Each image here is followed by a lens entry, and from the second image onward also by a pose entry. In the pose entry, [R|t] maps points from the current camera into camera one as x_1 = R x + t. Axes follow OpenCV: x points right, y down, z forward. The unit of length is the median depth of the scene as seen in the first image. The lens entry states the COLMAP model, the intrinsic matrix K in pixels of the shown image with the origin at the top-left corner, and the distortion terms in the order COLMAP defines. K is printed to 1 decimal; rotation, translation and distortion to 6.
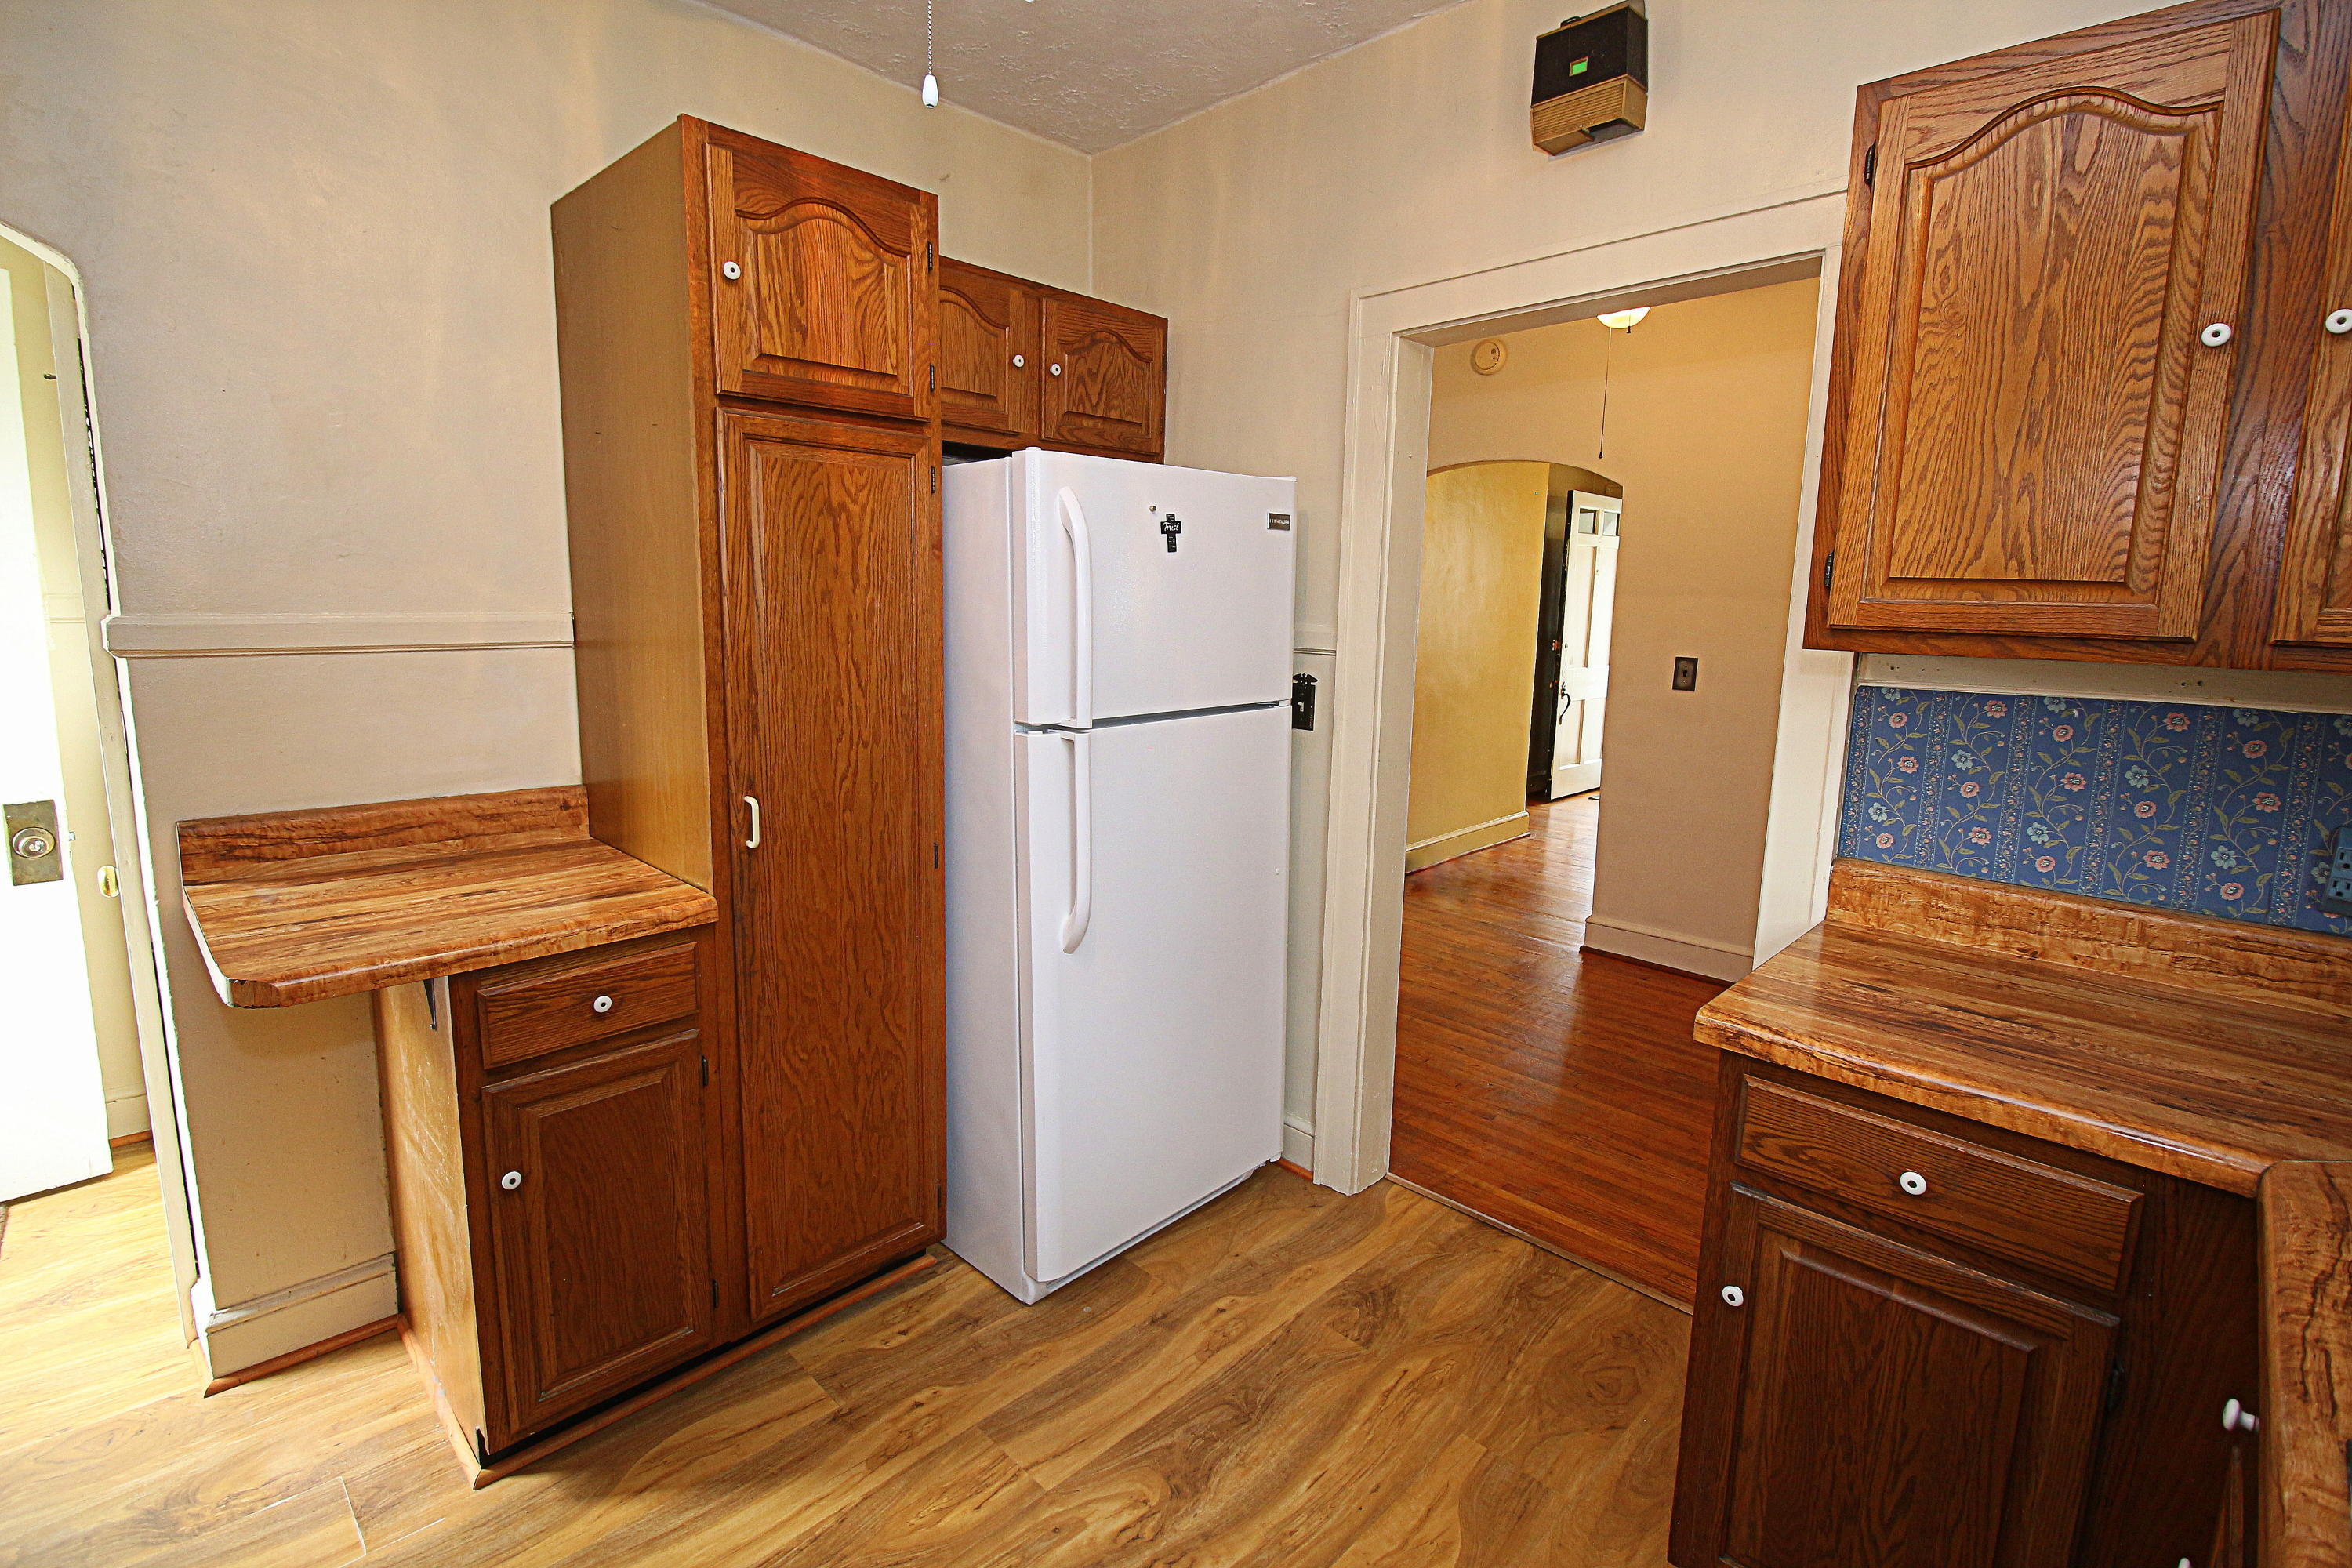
lens RADIAL K [[1082.0, 0, 1170.8], [0, 1082.0, 754.3], [0, 0, 1]] dist [0.002478, -0.012716]
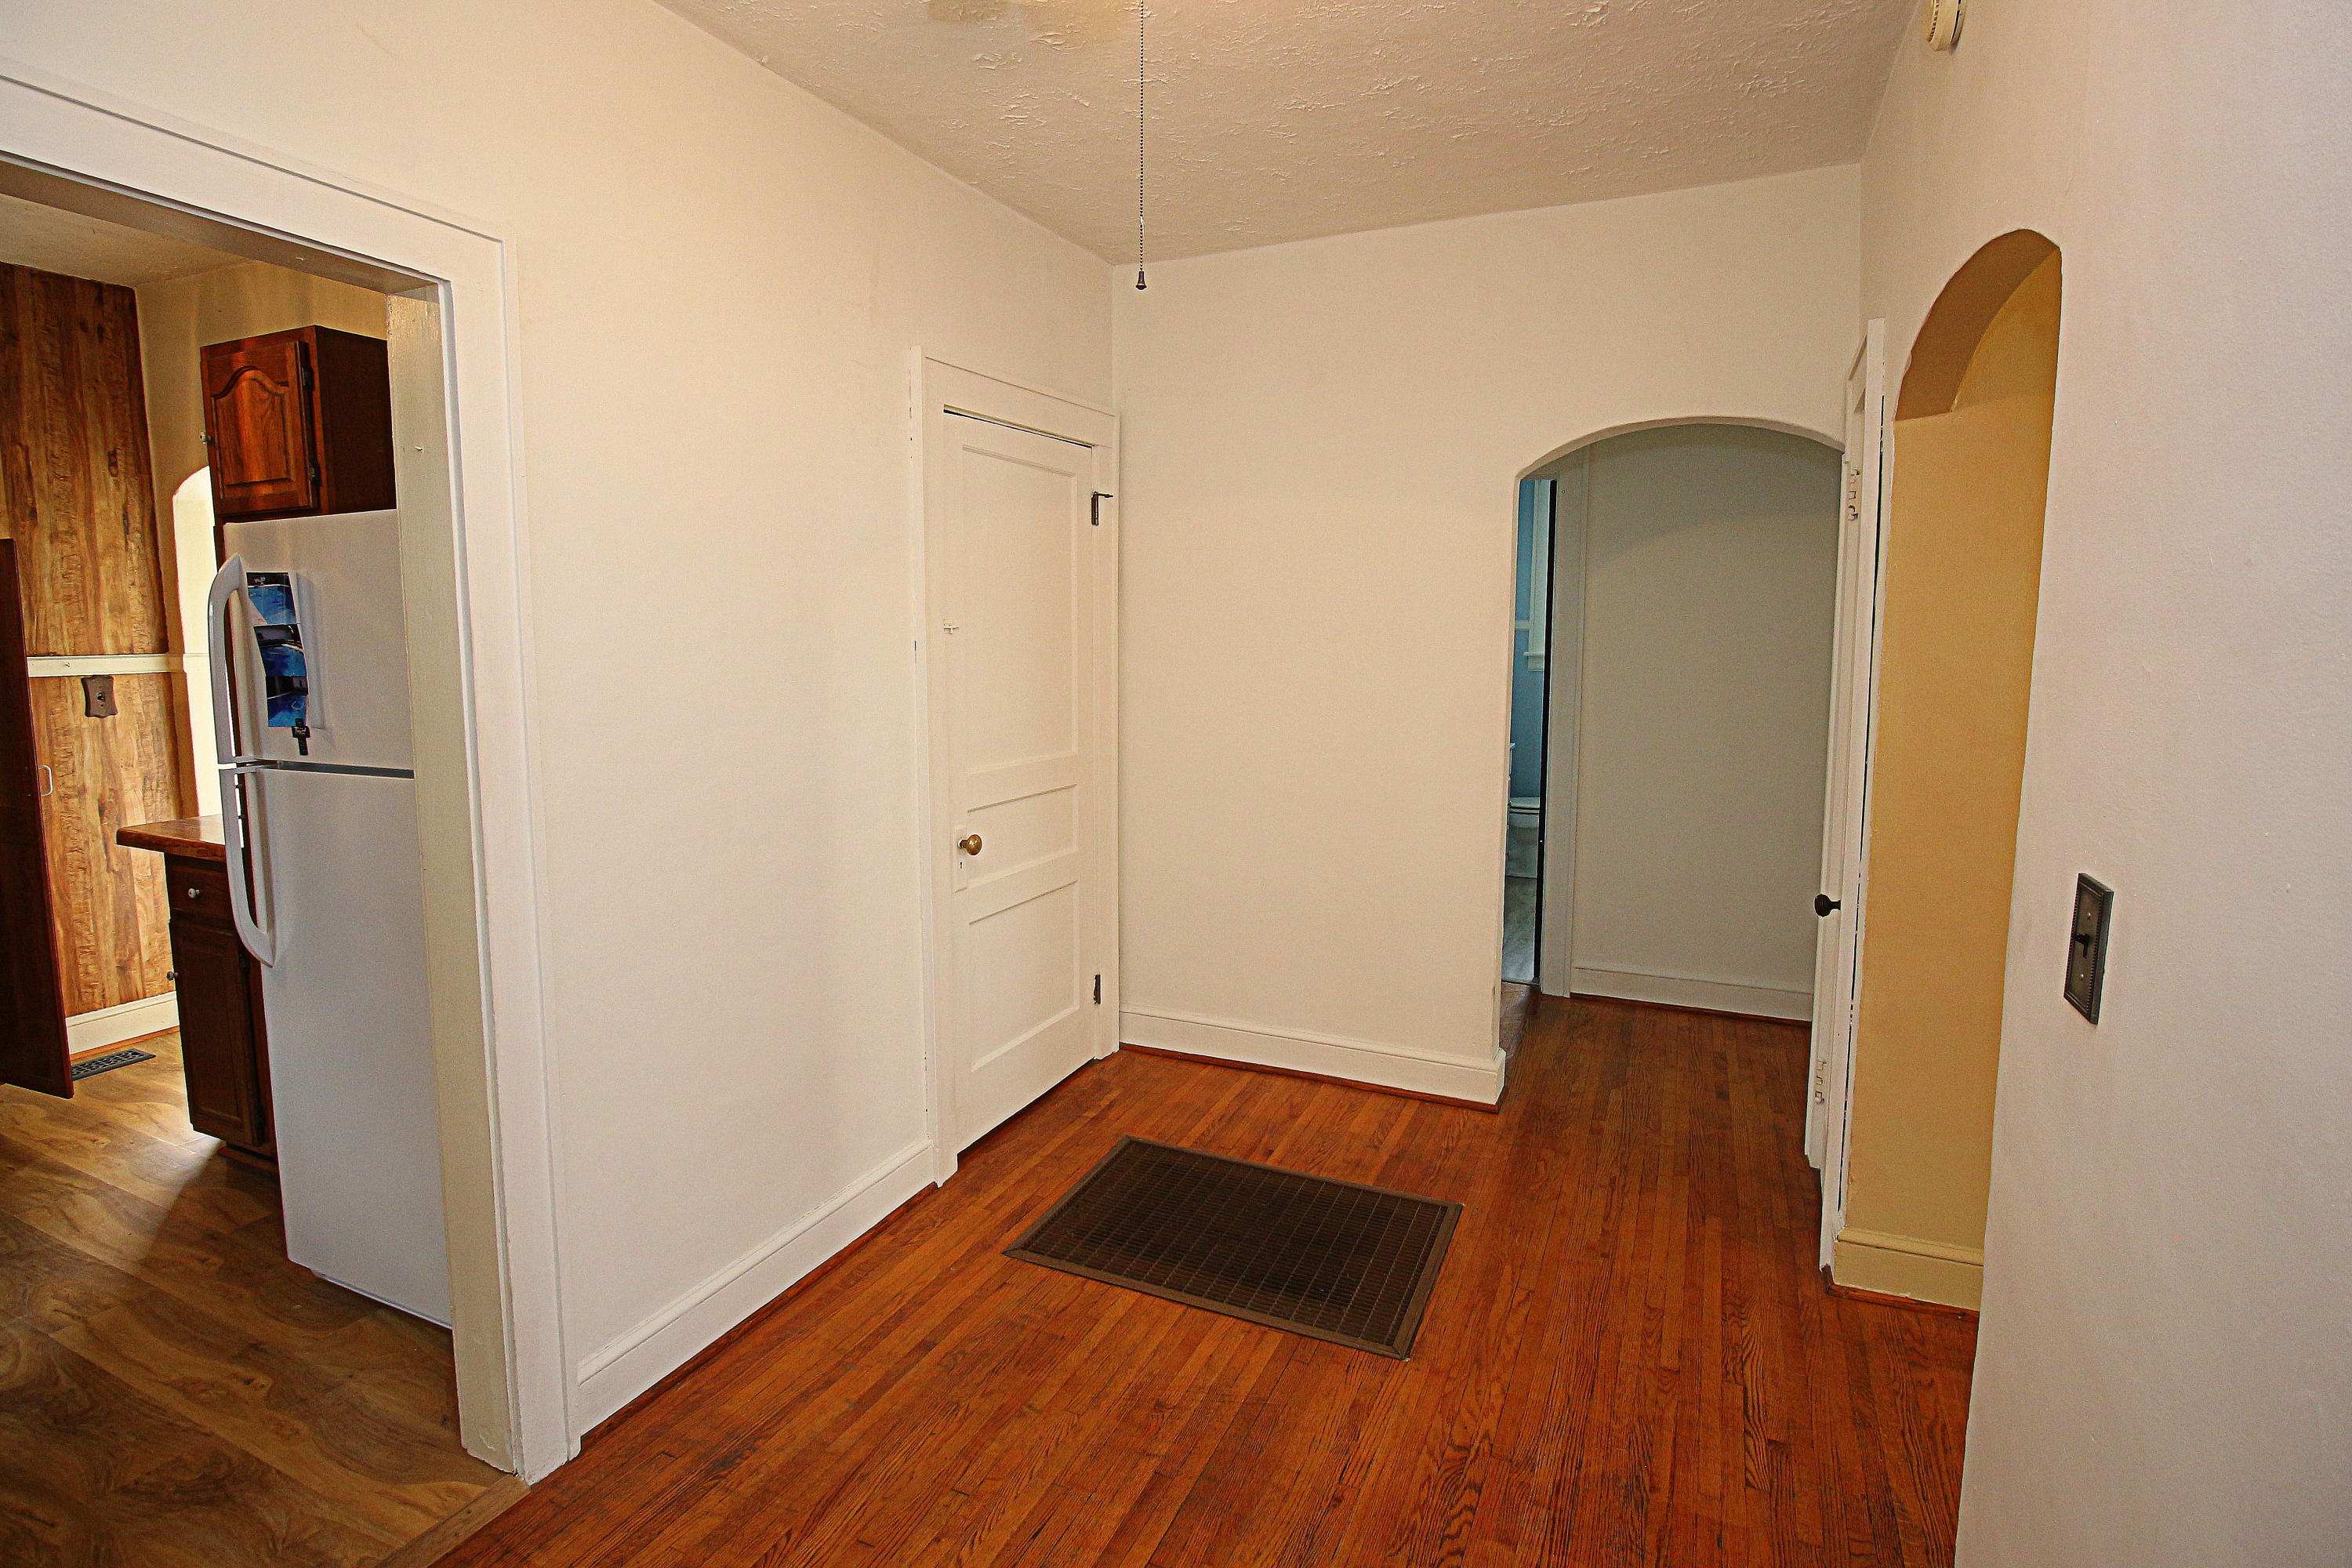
lens RADIAL K [[1115.7, 0, 1175.2], [0, 1115.7, 751.6], [0, 0, 1]] dist [0.003023, -0.014616]
pose [[0.355531, 0.080755, -0.931169, 1.438901], [-0.131716, 0.990647, 0.035623, -0.221636], [0.925337, 0.109985, 0.362842, 1.600609]]
